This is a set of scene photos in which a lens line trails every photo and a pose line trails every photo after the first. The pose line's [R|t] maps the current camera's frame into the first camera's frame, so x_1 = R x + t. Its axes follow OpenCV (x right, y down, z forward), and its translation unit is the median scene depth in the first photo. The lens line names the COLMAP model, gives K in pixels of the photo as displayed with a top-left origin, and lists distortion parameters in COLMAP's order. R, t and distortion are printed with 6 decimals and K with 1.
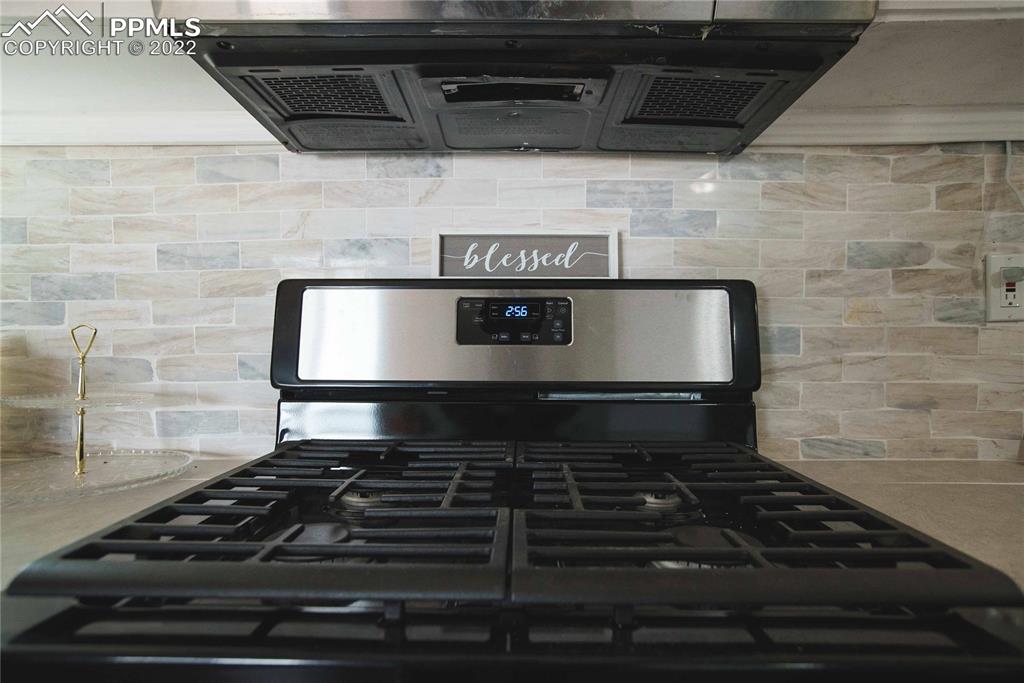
lens RADIAL K [[588.7, 0, 508.9], [0, 588.7, 340.8], [0, 0, 1]] dist [-0.017189, 0.000357]
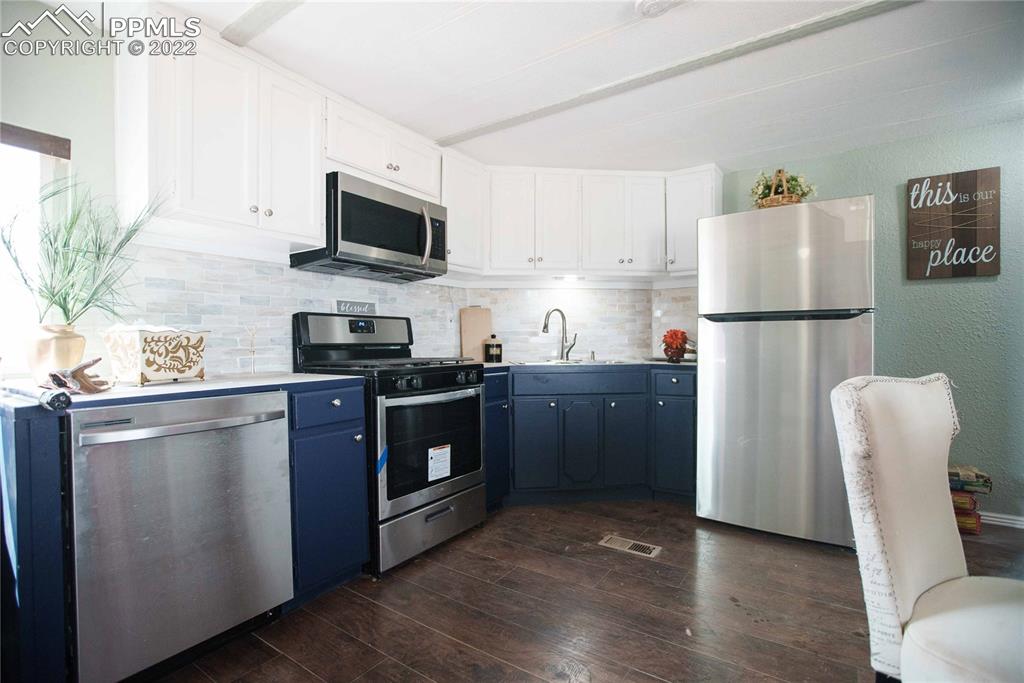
lens RADIAL K [[475.9, 0, 511.5], [0, 475.9, 344.0], [0, 0, 1]] dist [-0.056497, 0.021993]
pose [[0.546080, -0.008870, 0.837686, -1.738767], [0.011727, 0.999927, 0.002943, 0.066666], [-0.837651, 0.008216, 0.546145, -1.219066]]
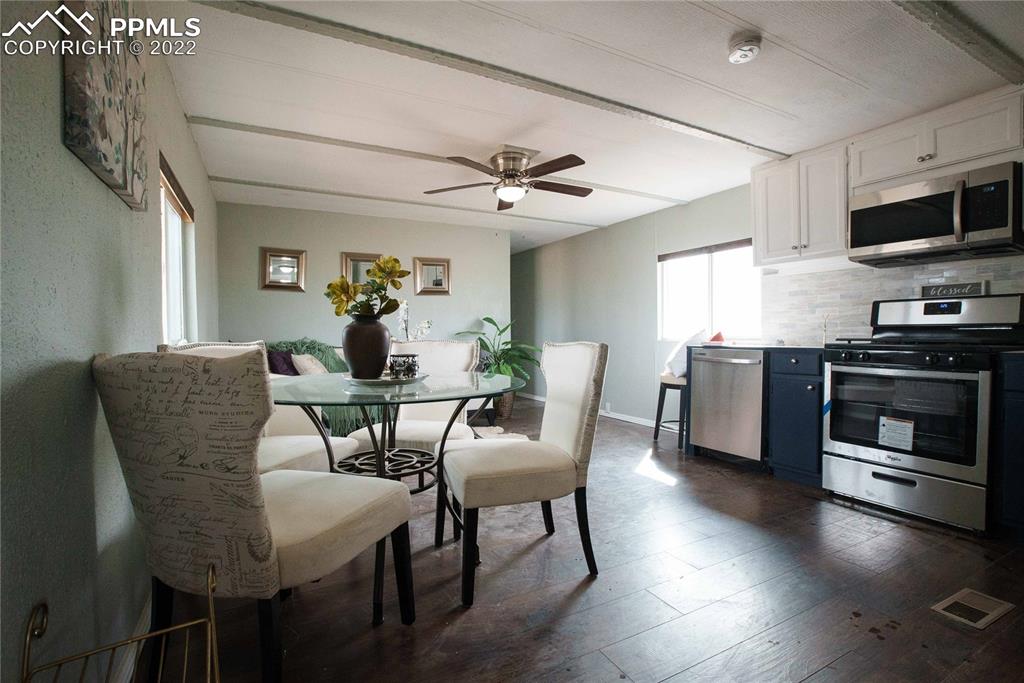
lens RADIAL K [[475.9, 0, 511.5], [0, 475.9, 344.0], [0, 0, 1]] dist [-0.056497, 0.021993]
pose [[0.484074, 0.016853, -0.874865, 1.155992], [-0.000893, 0.999823, 0.018767, 0.129763], [0.875026, -0.008304, 0.484004, -2.630408]]
